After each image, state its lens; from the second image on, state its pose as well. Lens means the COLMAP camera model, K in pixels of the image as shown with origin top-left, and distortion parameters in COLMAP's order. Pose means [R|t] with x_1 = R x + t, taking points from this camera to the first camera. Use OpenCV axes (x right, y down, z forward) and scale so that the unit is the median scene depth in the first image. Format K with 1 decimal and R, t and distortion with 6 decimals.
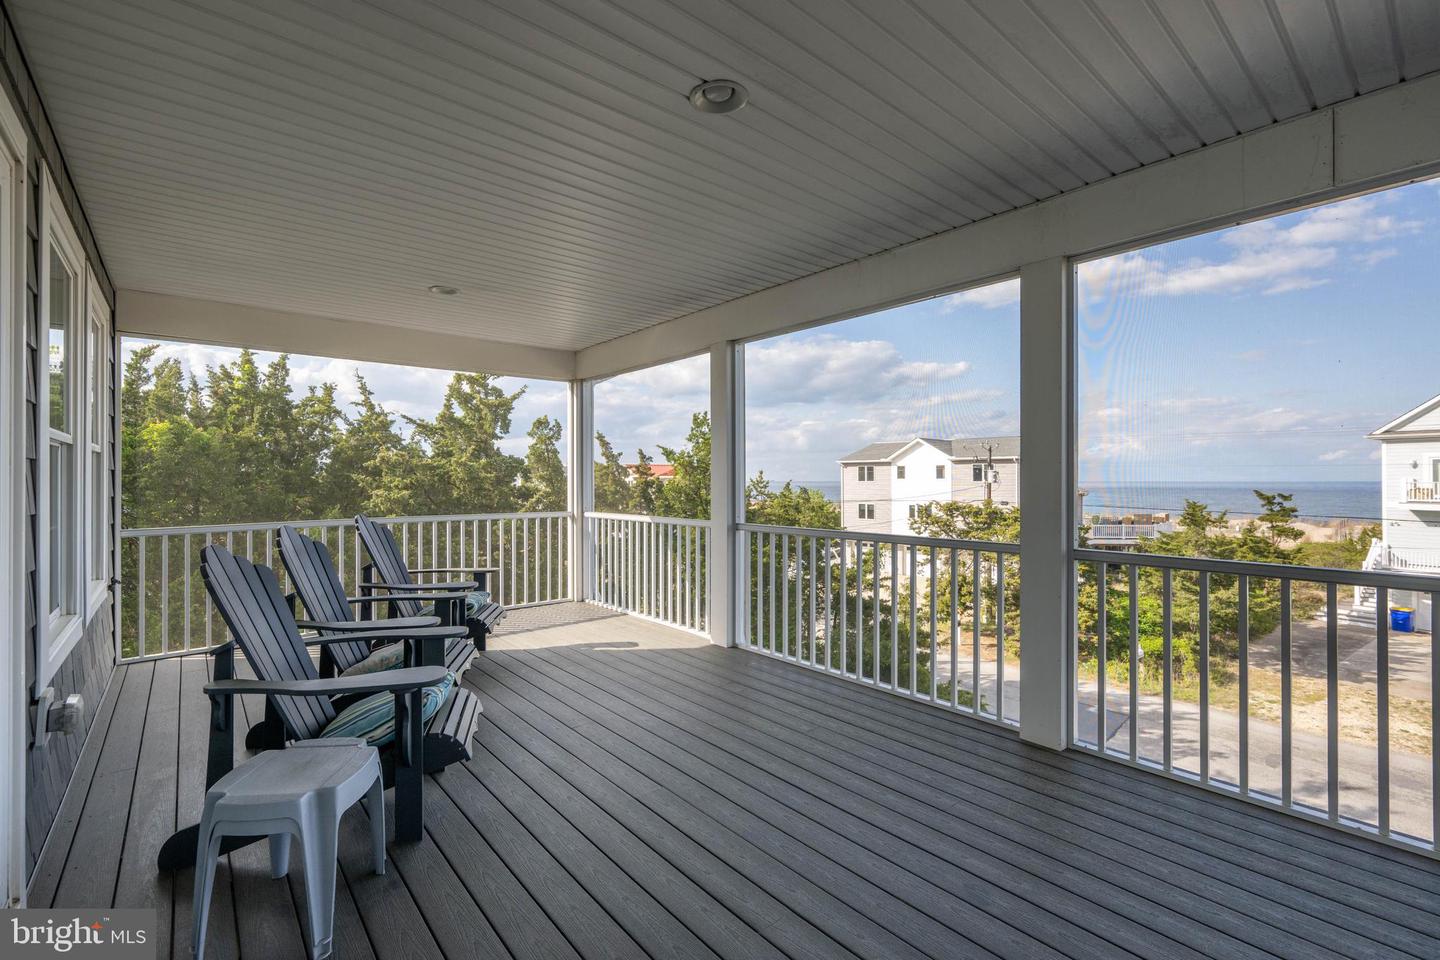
lens RADIAL K [[627.0, 0, 720.0], [0, 627.0, 480.0], [0, 0, 1]] dist [0.001005, 0.000347]
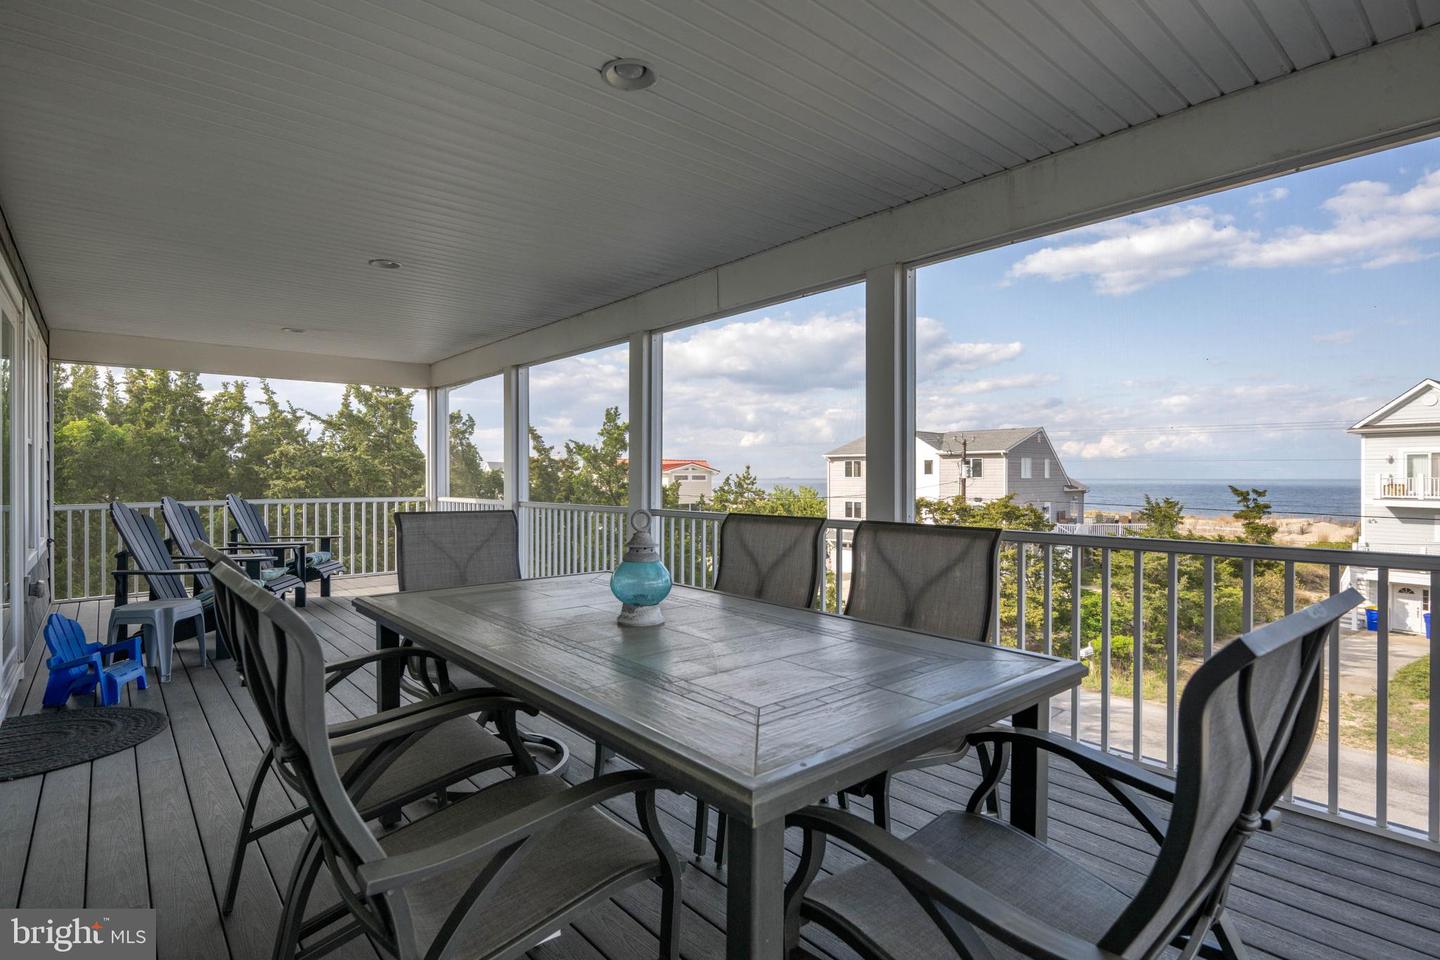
lens RADIAL K [[714.5, 0, 737.0], [0, 714.5, 481.9], [0, 0, 1]] dist [-0.001549, 0.000642]
pose [[0.999789, 0.000882, 0.020537, 0.195725], [-0.001042, 0.999969, 0.007786, 0.006051], [-0.020530, -0.007806, 0.999759, -0.228600]]
